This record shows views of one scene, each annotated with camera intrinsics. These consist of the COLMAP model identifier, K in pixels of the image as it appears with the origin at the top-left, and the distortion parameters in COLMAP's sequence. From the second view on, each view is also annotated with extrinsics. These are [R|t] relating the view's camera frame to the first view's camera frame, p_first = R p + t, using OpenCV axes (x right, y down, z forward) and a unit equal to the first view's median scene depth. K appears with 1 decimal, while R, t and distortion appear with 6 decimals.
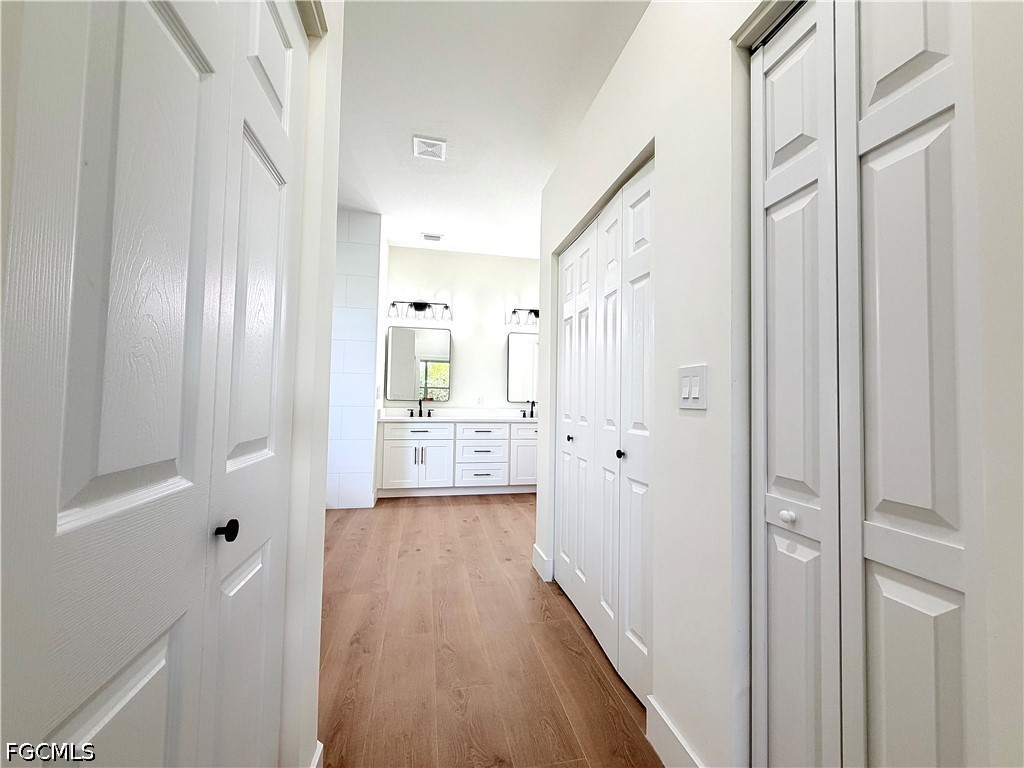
lens RADIAL K [[408.6, 0, 507.9], [0, 408.6, 382.9], [0, 0, 1]] dist [0.003458, 0.000288]
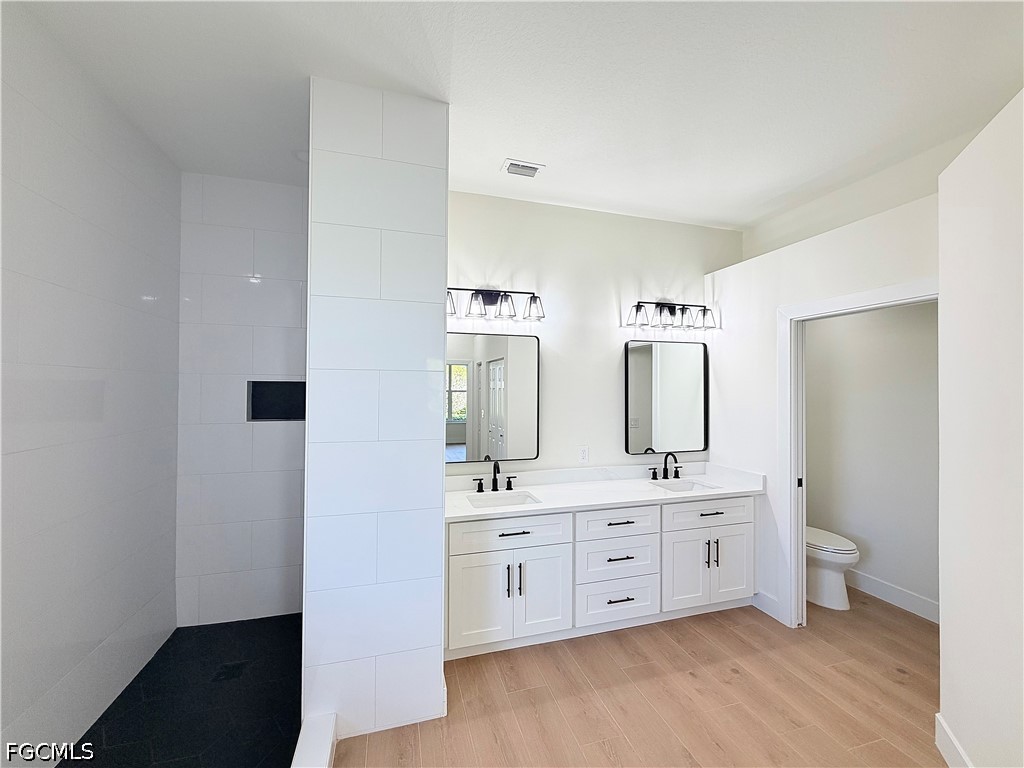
lens RADIAL K [[408.6, 0, 509.9], [0, 408.6, 384.2], [0, 0, 1]] dist [0.003458, 0.000288]
pose [[0.996108, -0.013760, 0.087065, -0.255816], [0.009803, 0.998906, 0.045714, -0.098683], [-0.087599, -0.044683, 0.995153, 0.458151]]
